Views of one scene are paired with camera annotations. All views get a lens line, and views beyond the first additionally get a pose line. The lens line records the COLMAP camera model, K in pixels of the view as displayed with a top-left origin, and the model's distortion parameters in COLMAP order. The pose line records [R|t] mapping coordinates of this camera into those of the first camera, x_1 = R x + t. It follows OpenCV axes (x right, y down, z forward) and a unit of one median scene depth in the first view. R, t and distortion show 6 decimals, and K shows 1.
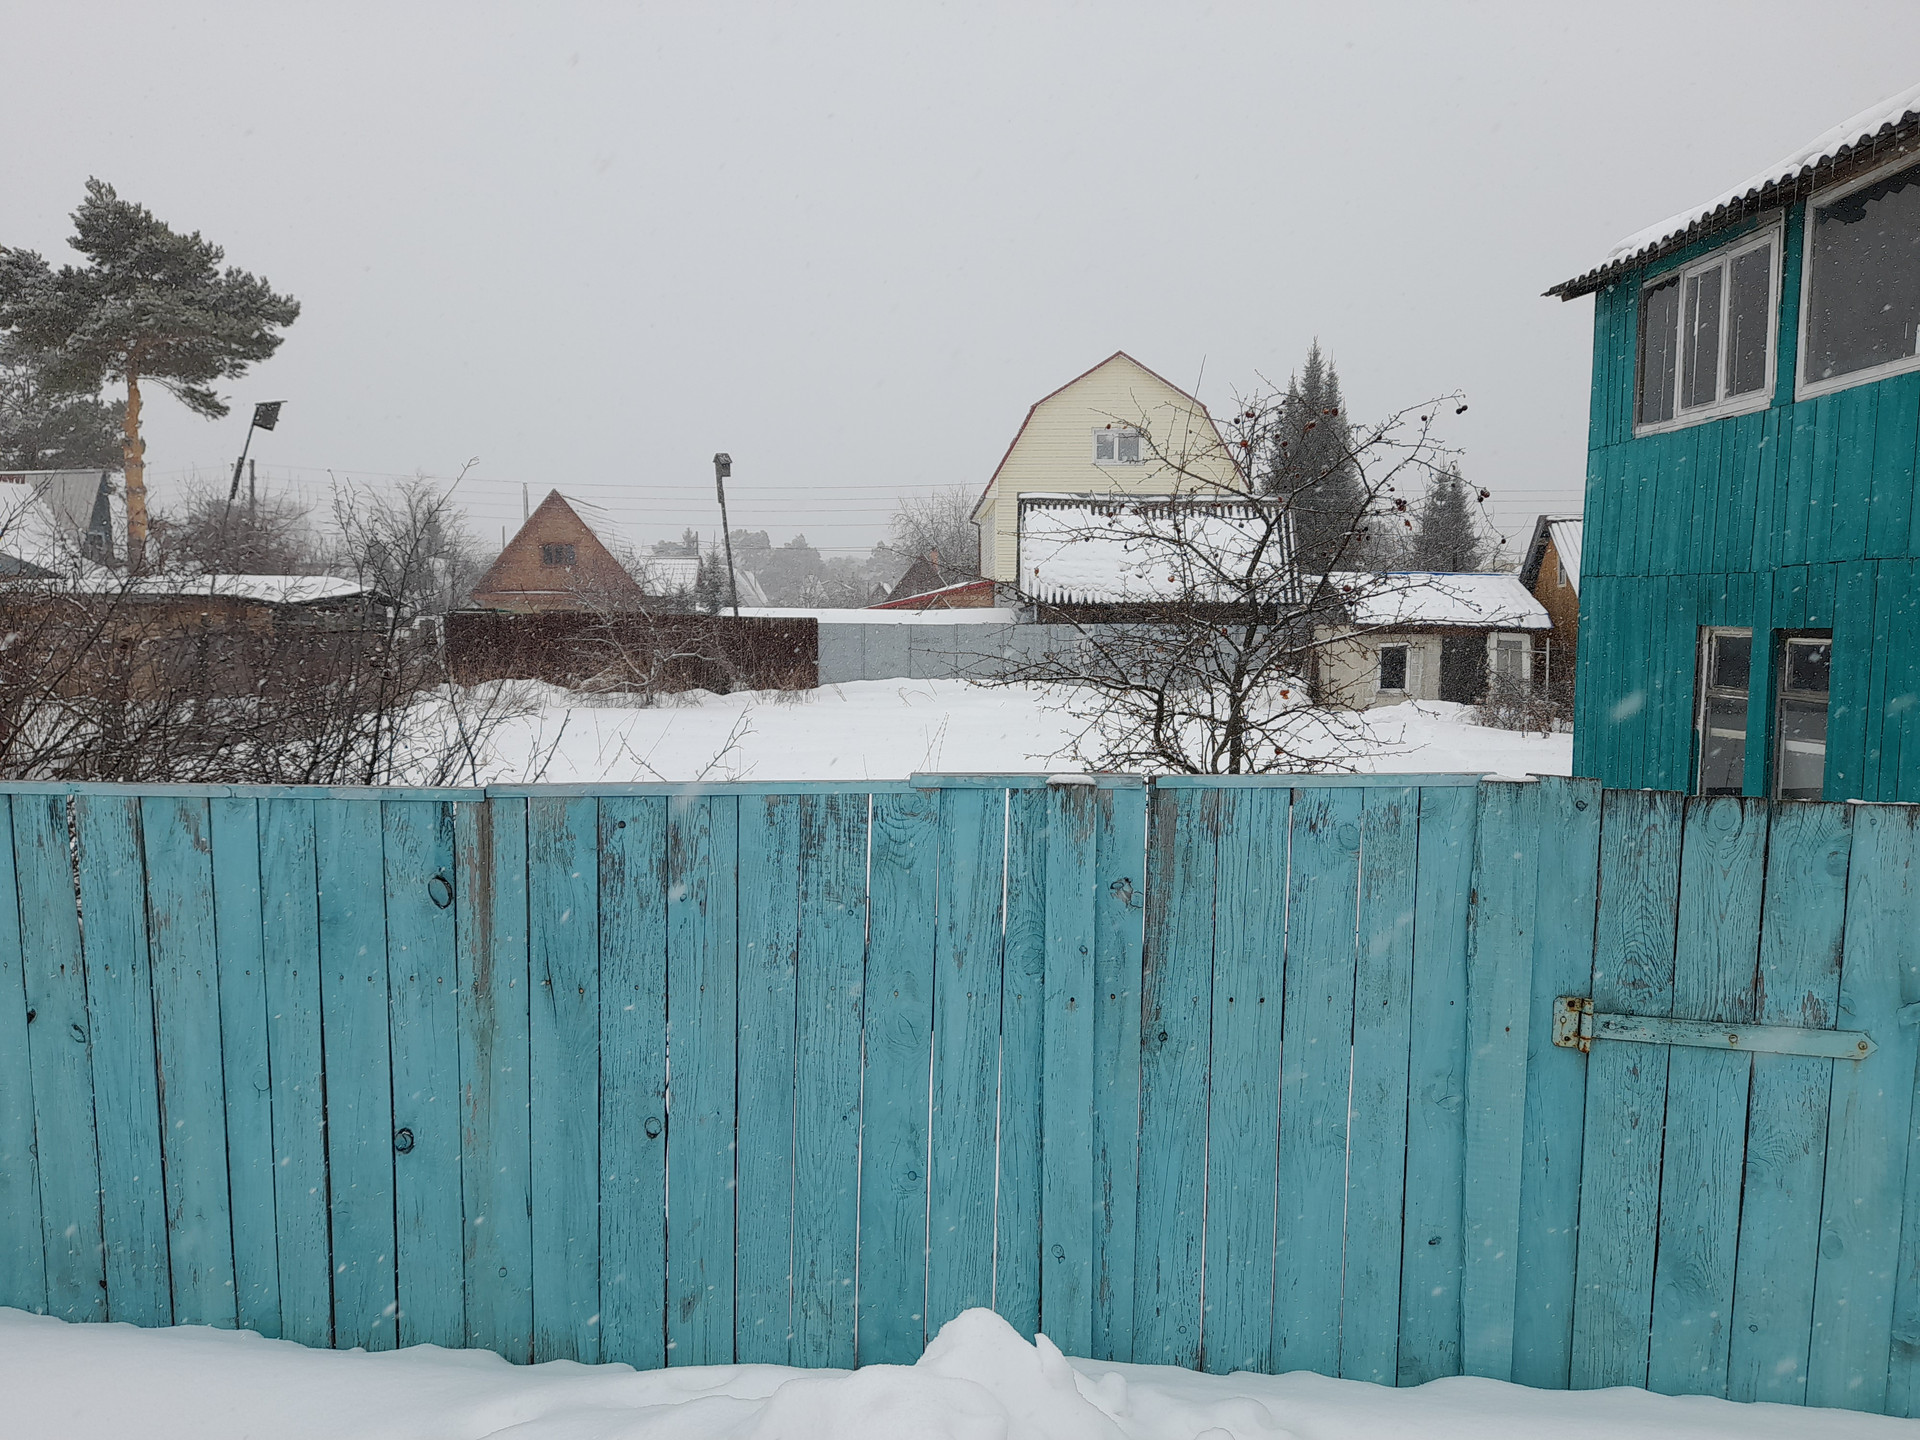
lens RADIAL K [[1386.0, 0, 958.8], [0, 1386.0, 734.1], [0, 0, 1]] dist [0.063284, -0.065621]
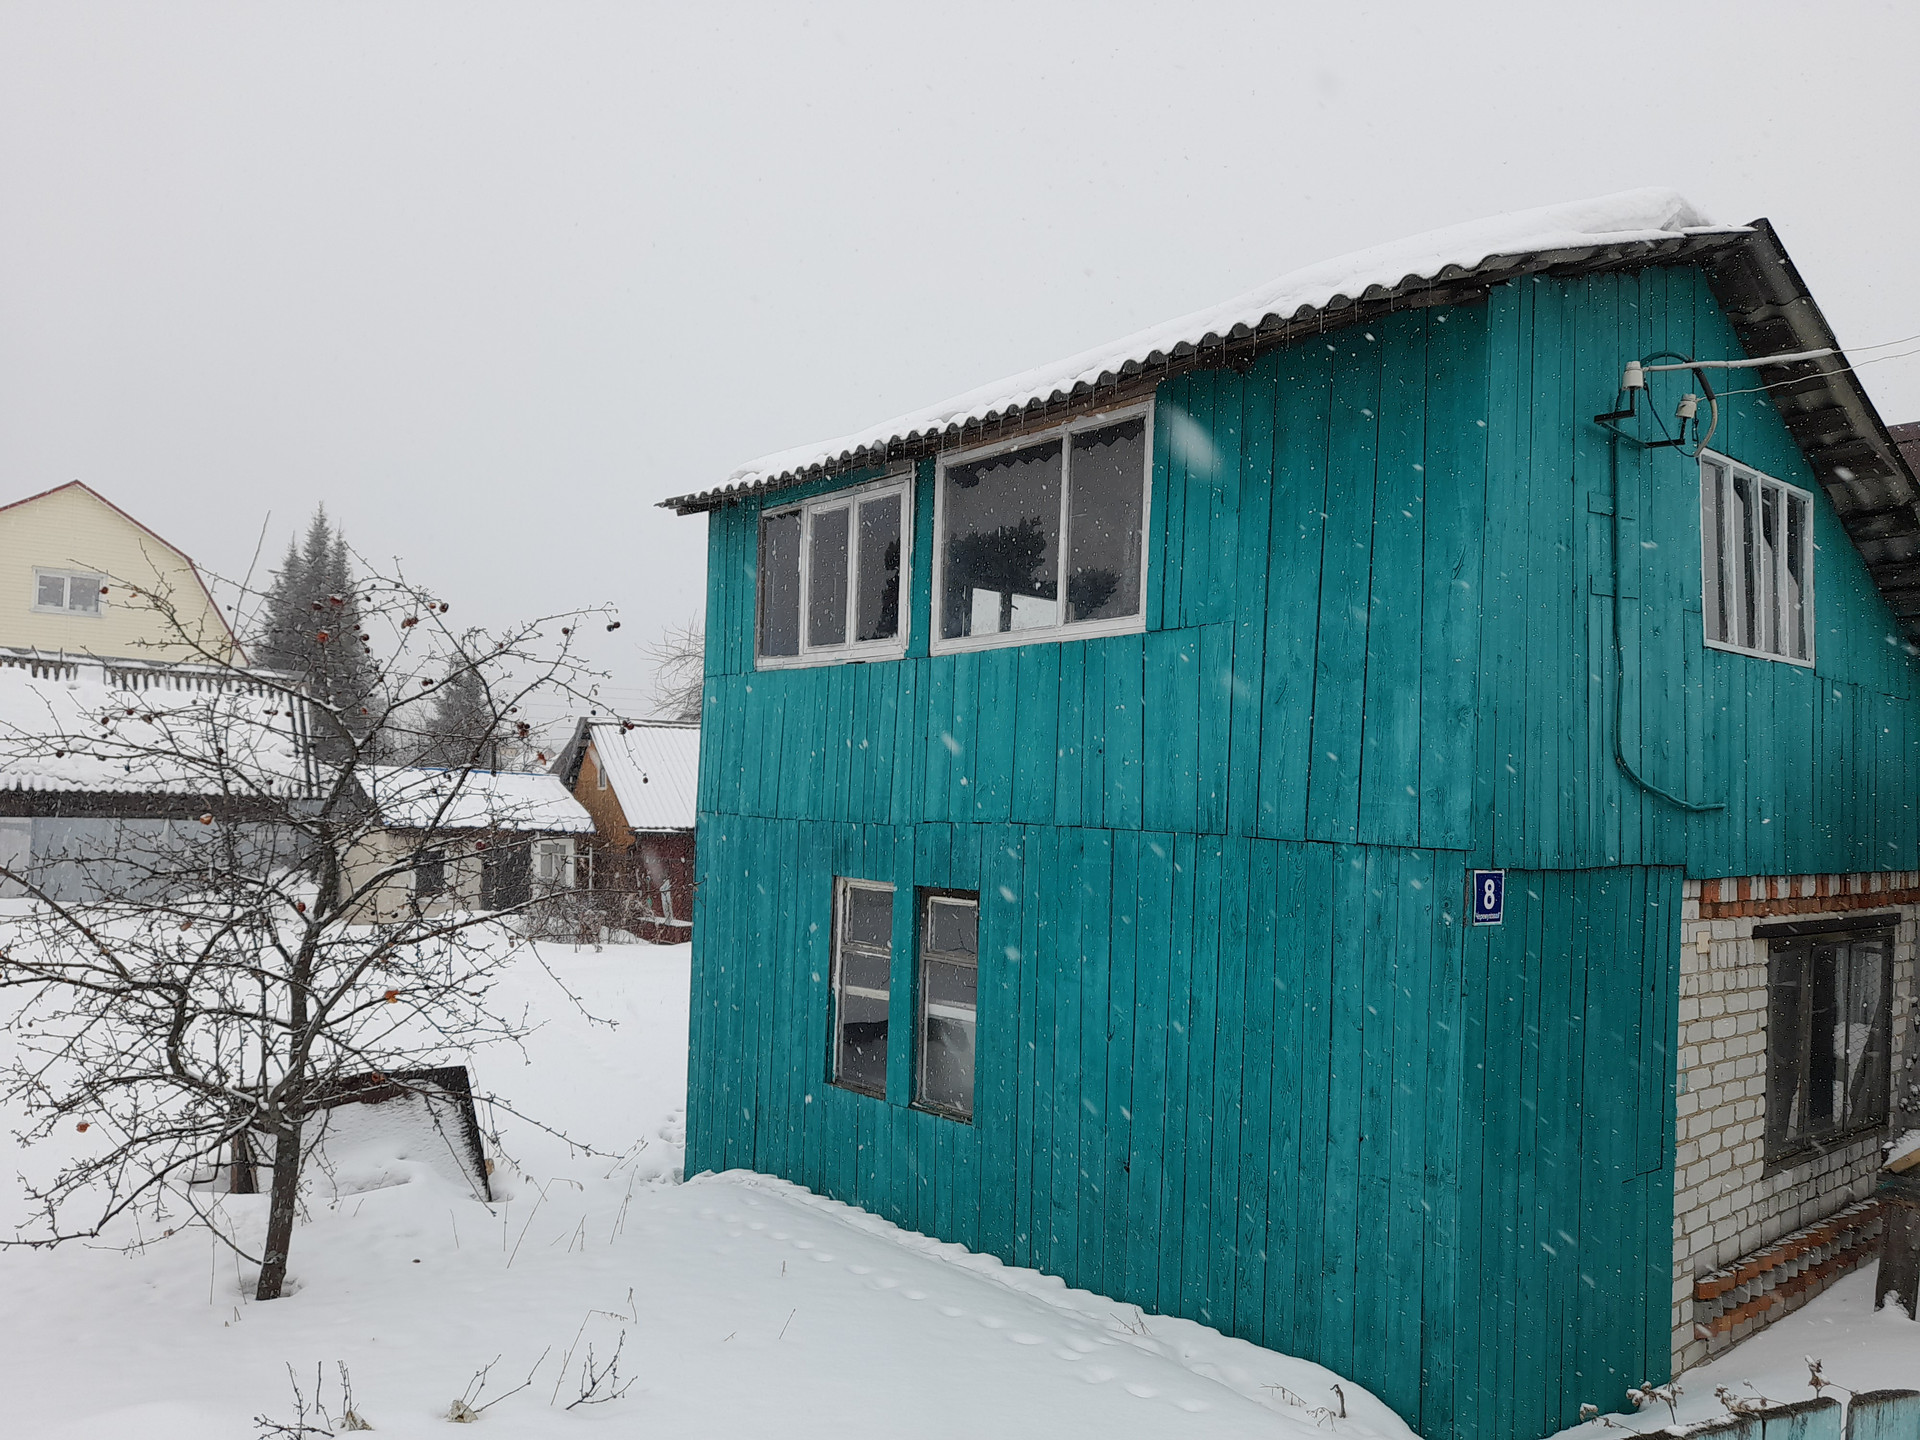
lens RADIAL K [[1386.0, 0, 967.6], [0, 1386.0, 749.7], [0, 0, 1]] dist [0.063284, -0.065621]
pose [[0.770636, 0.045964, 0.635616, 0.001365], [0.028843, 0.993858, -0.106840, -0.059731], [-0.636622, 0.100668, 0.764577, 0.223825]]
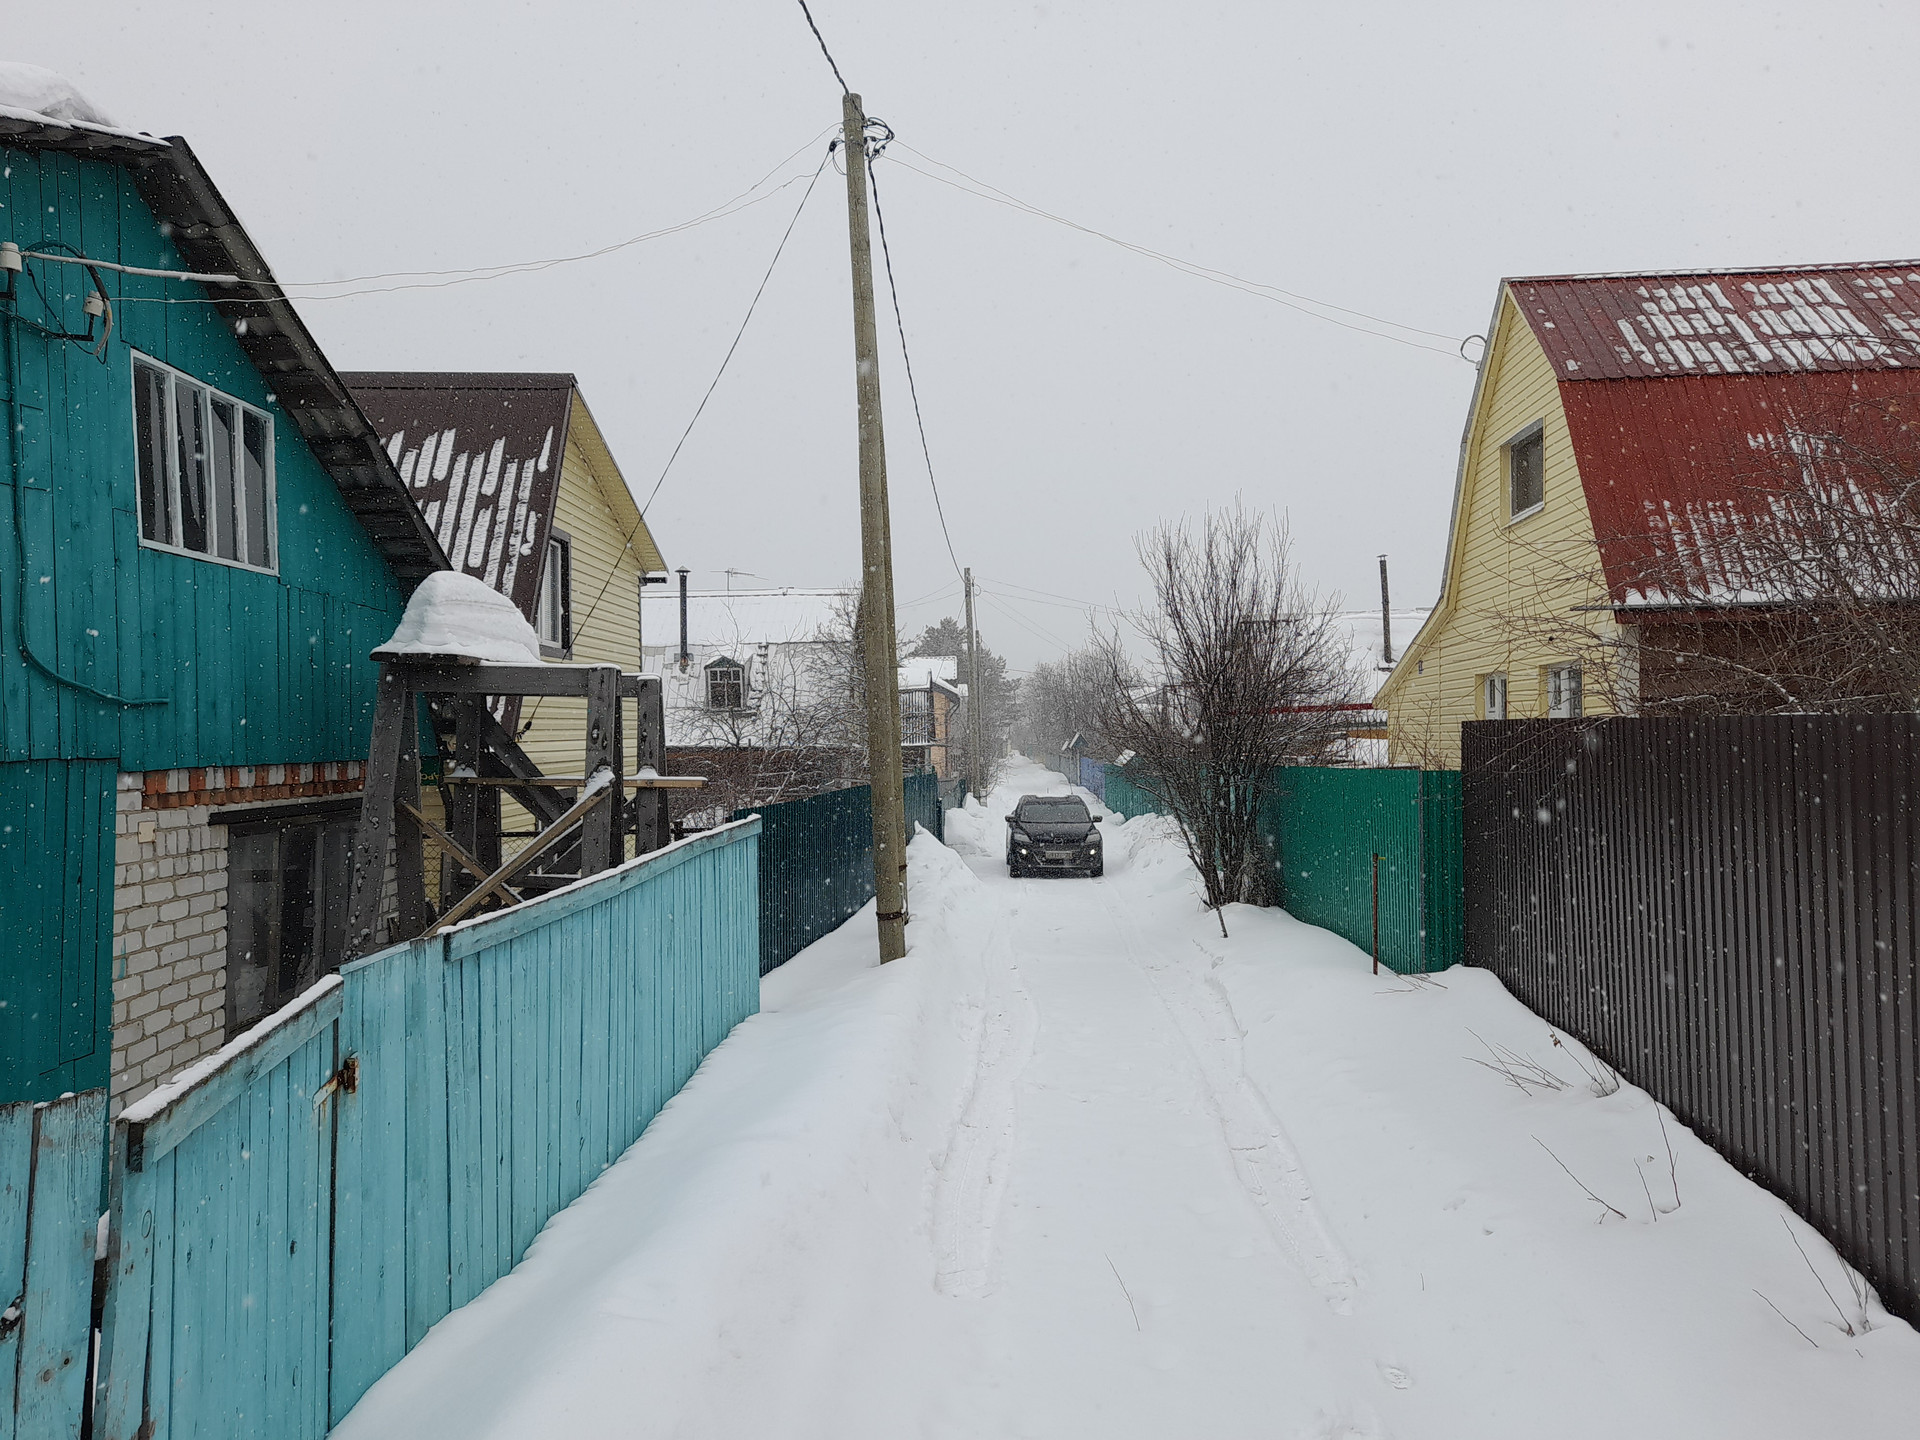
lens RADIAL K [[1386.0, 0, 962.1], [0, 1386.0, 741.4], [0, 0, 1]] dist [0.063284, -0.065621]
pose [[0.000587, -0.004157, 0.999991, 0.005065], [0.097039, 0.995272, 0.004080, -0.036110], [-0.995280, 0.097035, 0.000988, 0.104491]]
